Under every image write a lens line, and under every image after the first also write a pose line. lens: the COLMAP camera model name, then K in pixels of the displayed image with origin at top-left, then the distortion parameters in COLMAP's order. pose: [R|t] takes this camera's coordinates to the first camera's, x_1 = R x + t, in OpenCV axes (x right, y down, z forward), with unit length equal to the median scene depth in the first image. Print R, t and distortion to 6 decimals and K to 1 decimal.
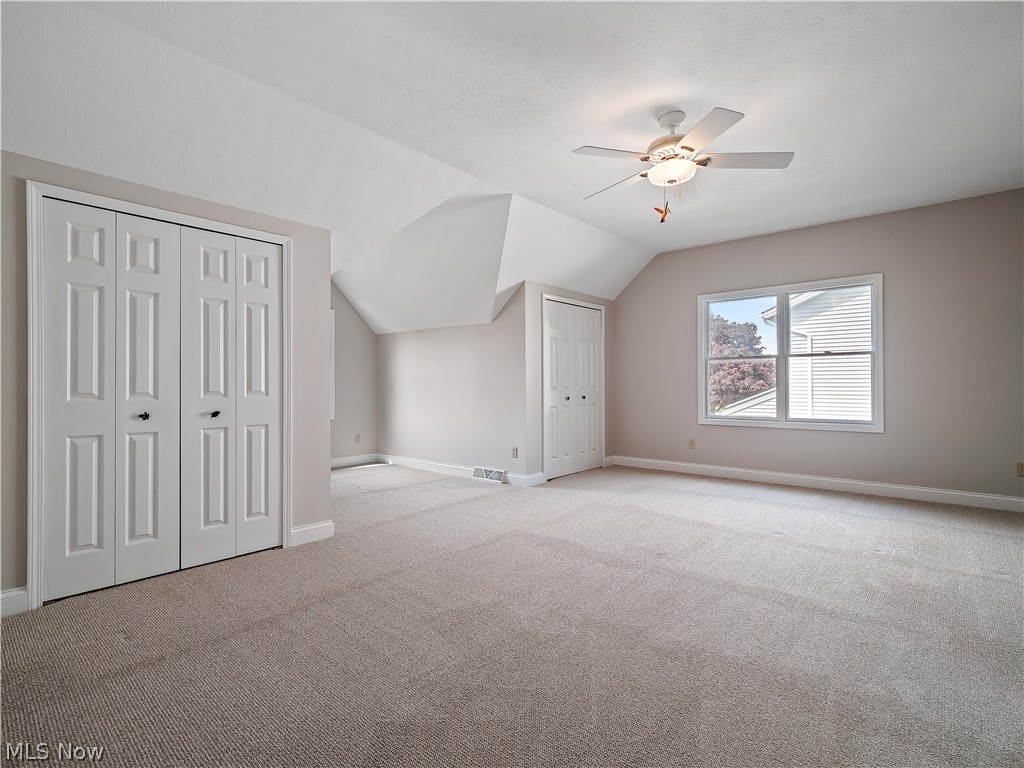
lens RADIAL K [[499.6, 0, 514.1], [0, 499.6, 379.8], [0, 0, 1]] dist [-0.003372, -0.000742]
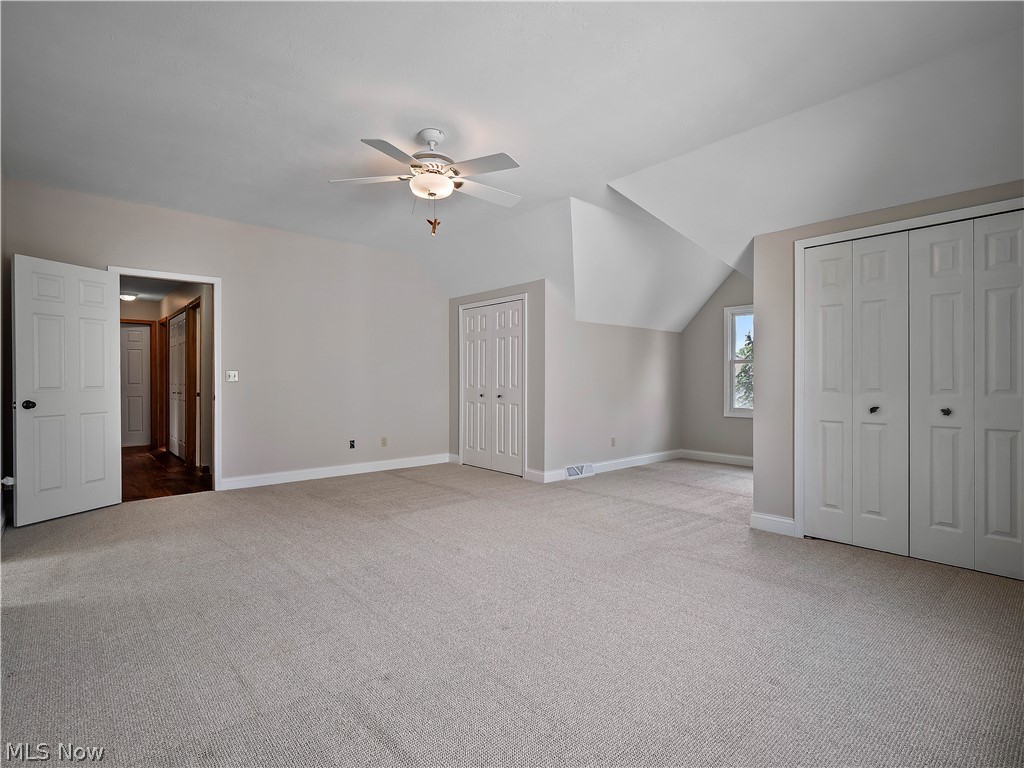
lens RADIAL K [[499.6, 0, 514.1], [0, 499.6, 379.8], [0, 0, 1]] dist [-0.003372, -0.000742]
pose [[-0.129108, 0.003814, -0.991623, 1.207299], [0.010207, 0.999945, 0.002517, -0.001419], [0.991578, -0.009797, -0.129140, 1.180539]]
